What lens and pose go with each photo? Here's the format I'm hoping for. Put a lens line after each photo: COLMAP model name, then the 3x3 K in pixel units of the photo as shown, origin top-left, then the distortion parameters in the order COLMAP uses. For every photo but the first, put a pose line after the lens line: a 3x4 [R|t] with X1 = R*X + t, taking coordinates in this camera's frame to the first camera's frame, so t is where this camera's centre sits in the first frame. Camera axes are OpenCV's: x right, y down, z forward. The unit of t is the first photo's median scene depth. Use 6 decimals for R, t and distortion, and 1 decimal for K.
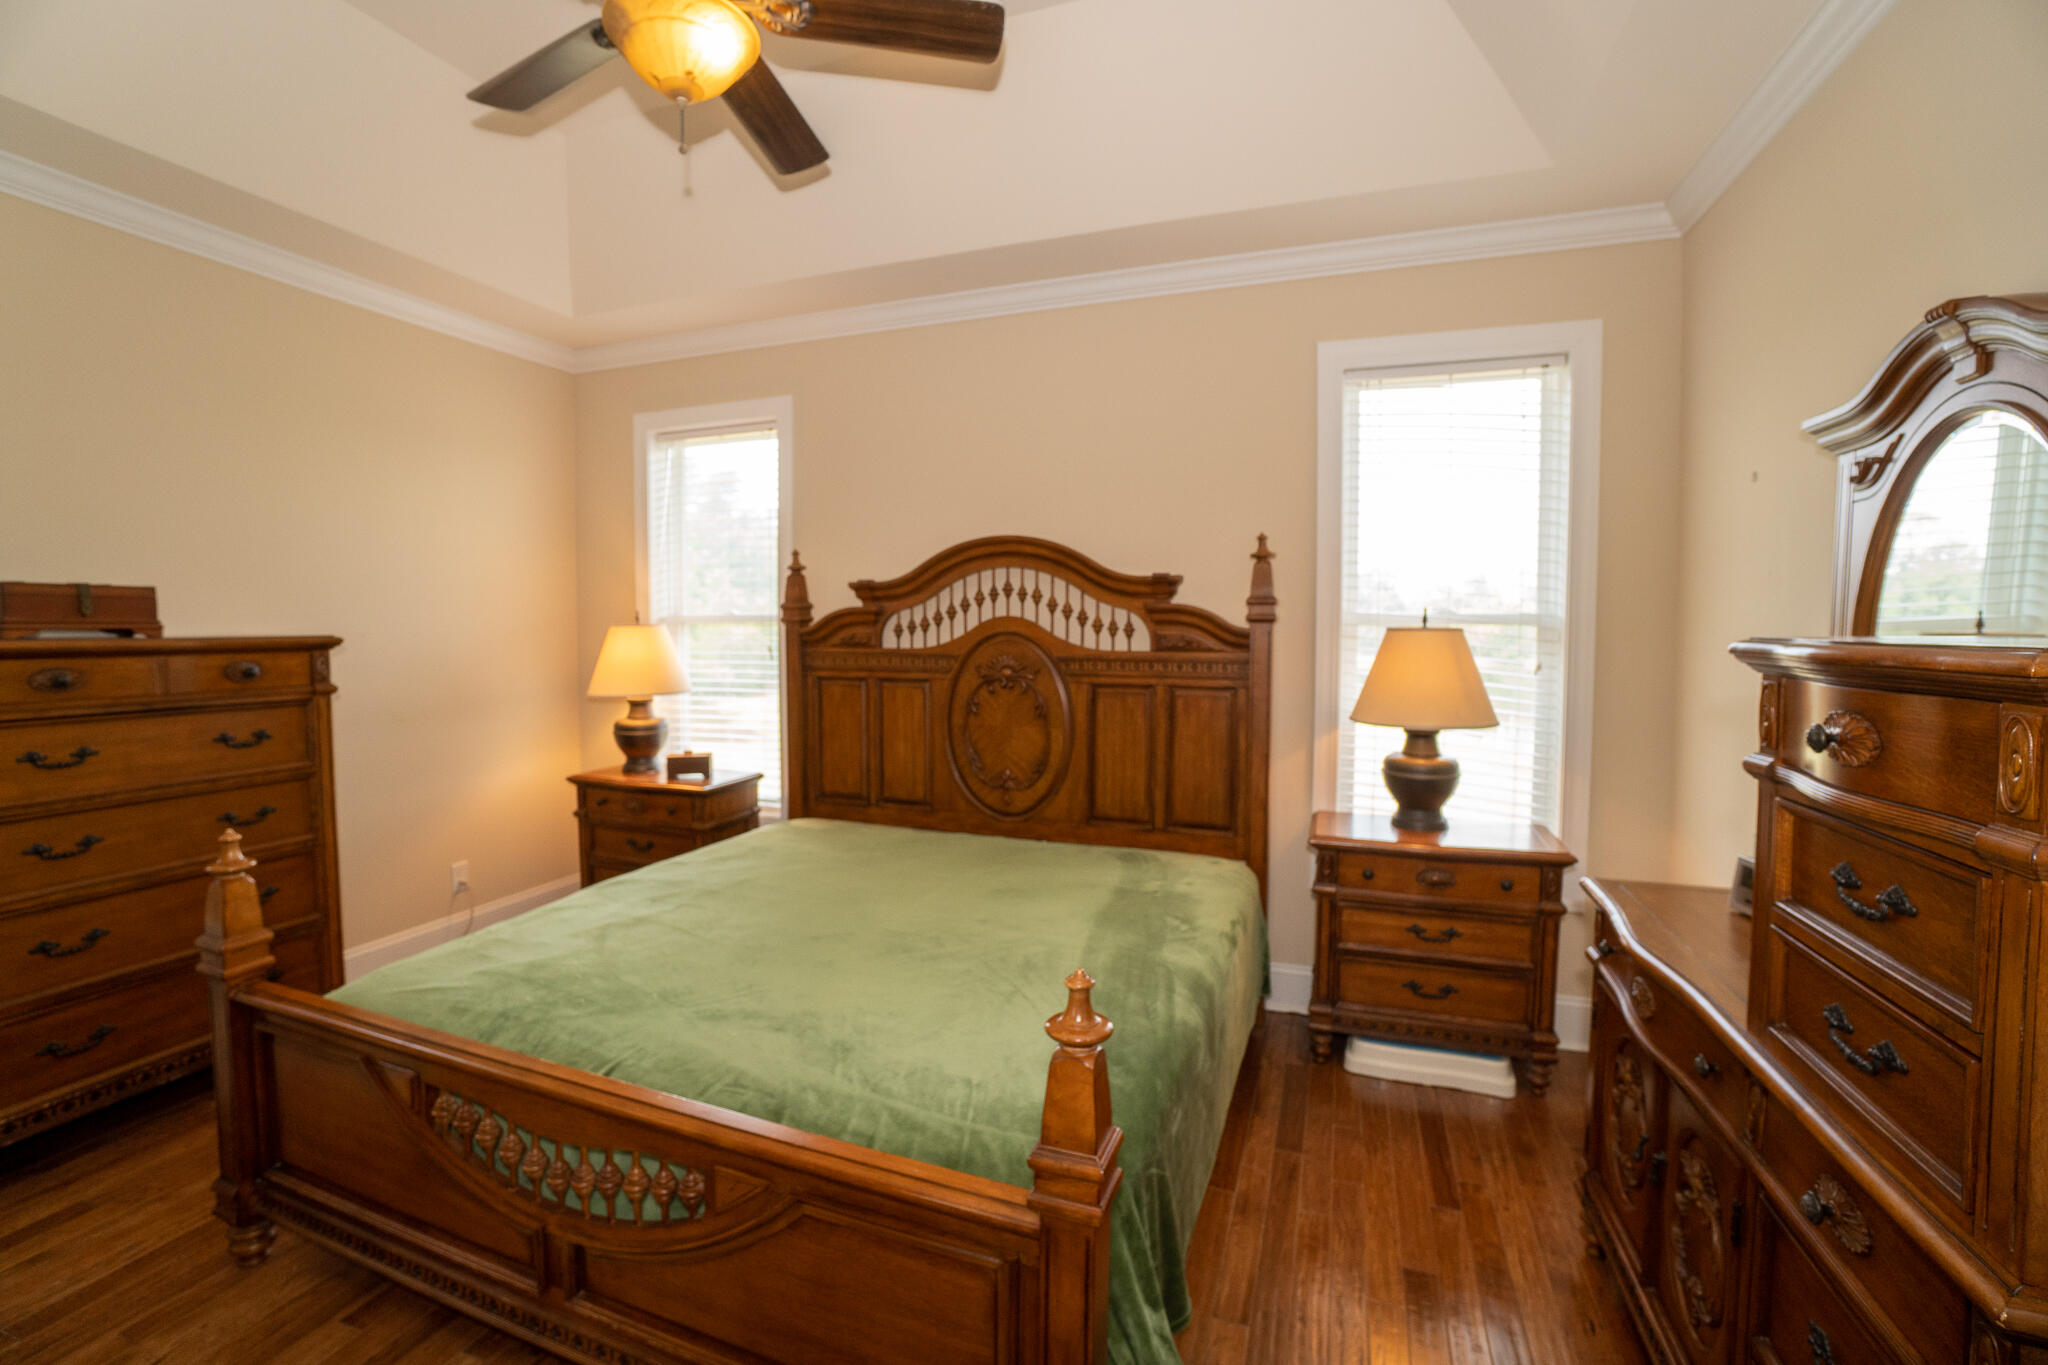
lens RADIAL K [[919.4, 0, 1011.8], [0, 919.4, 670.5], [0, 0, 1]] dist [-0.002319, -0.000253]
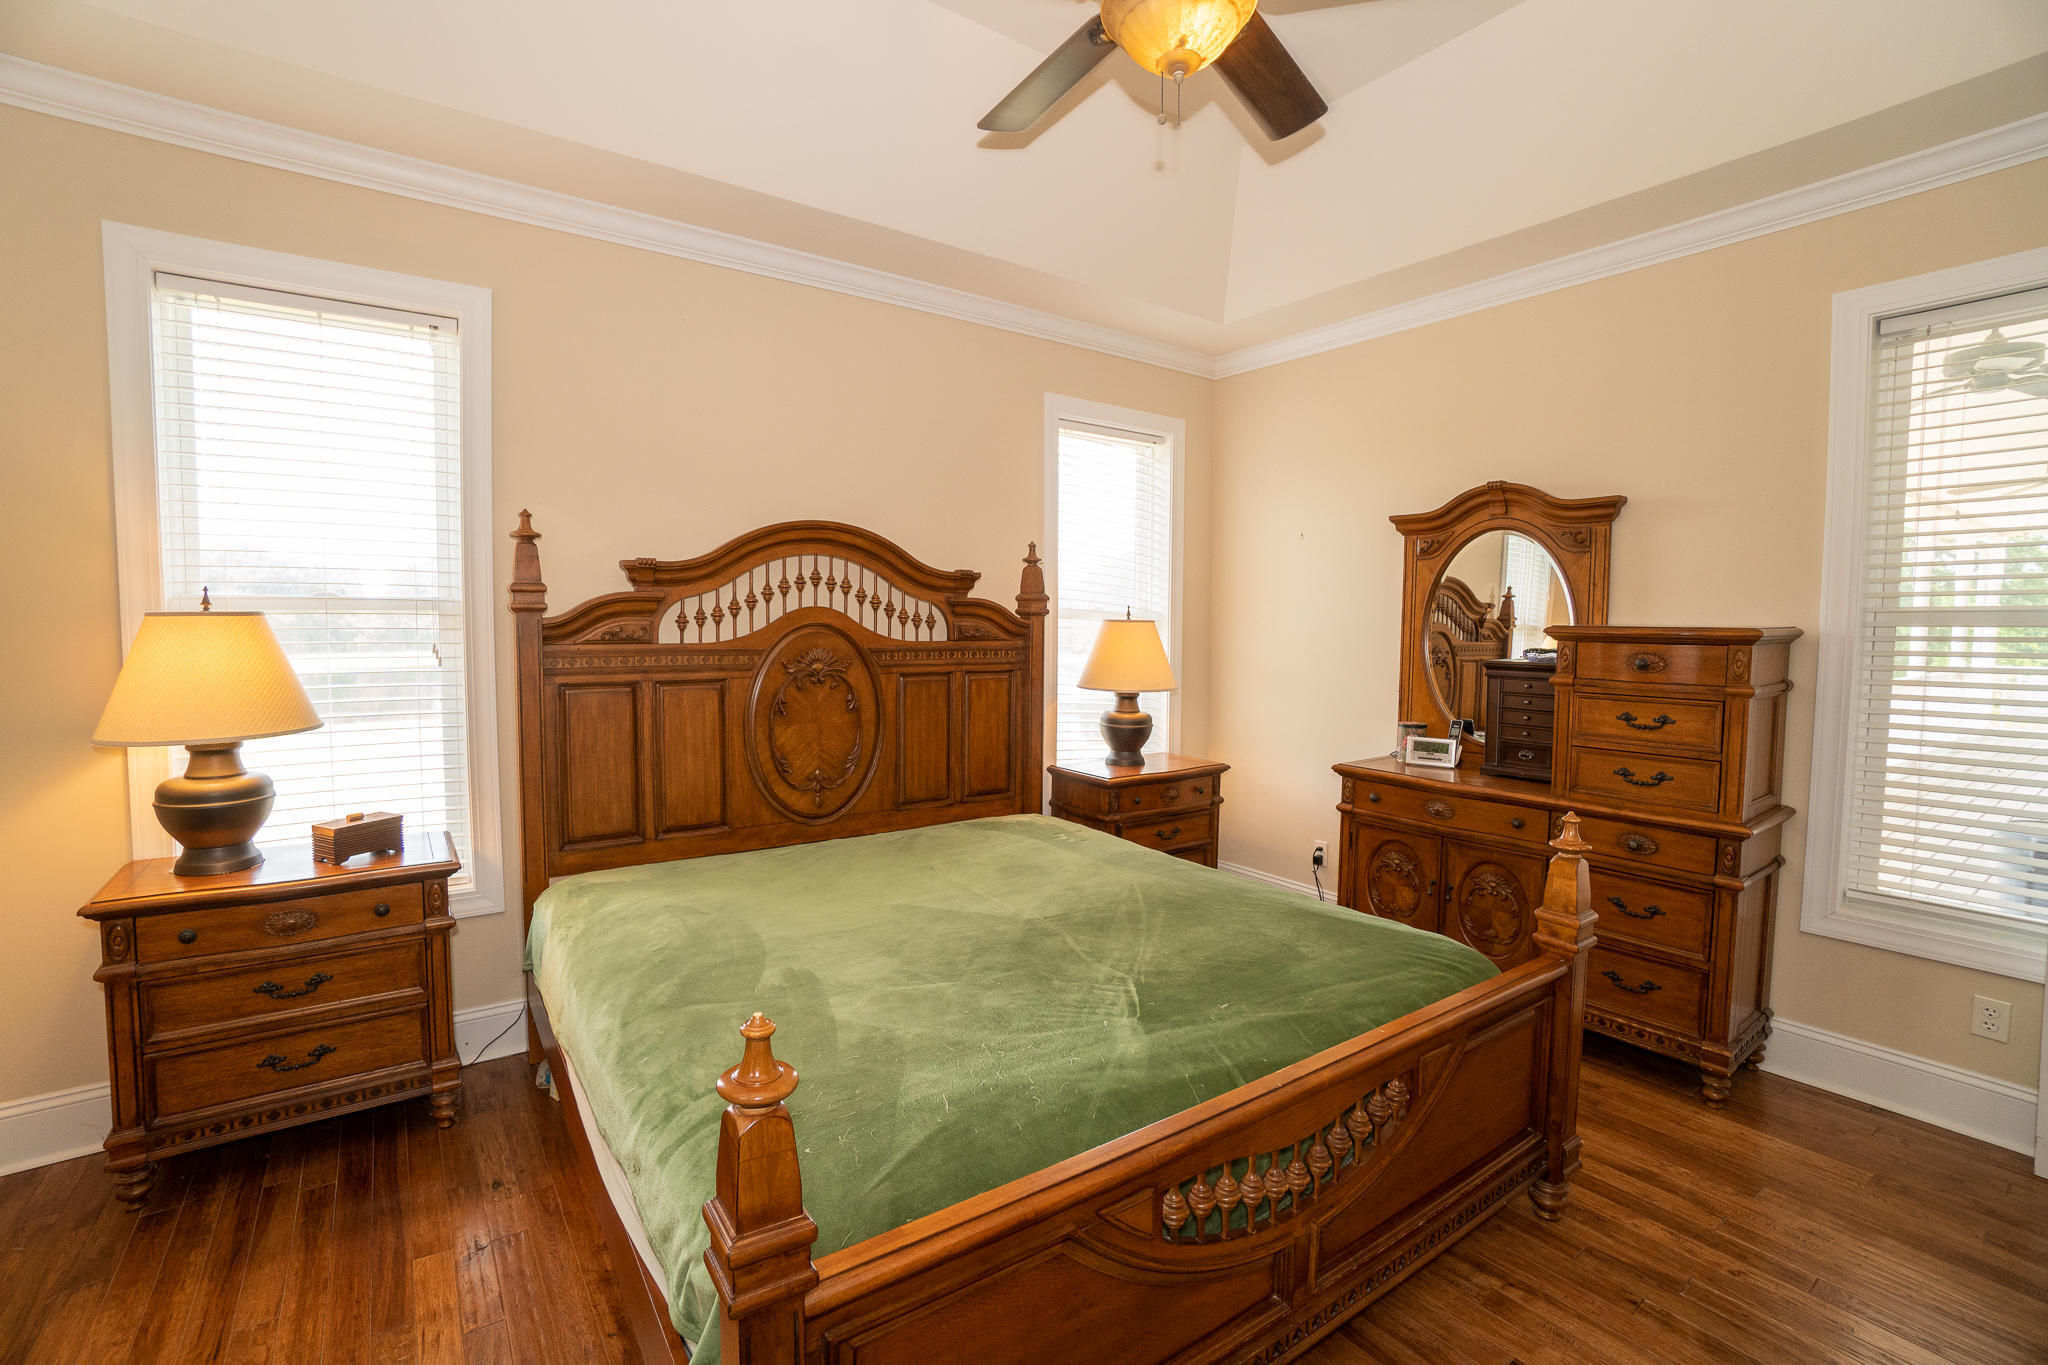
lens RADIAL K [[919.4, 0, 1011.8], [0, 919.4, 670.5], [0, 0, 1]] dist [-0.002319, -0.000253]
pose [[0.565827, -0.045719, 0.823256, -0.671649], [0.032228, 0.998925, 0.033325, -0.018902], [-0.823894, 0.007675, 0.566692, 0.304077]]
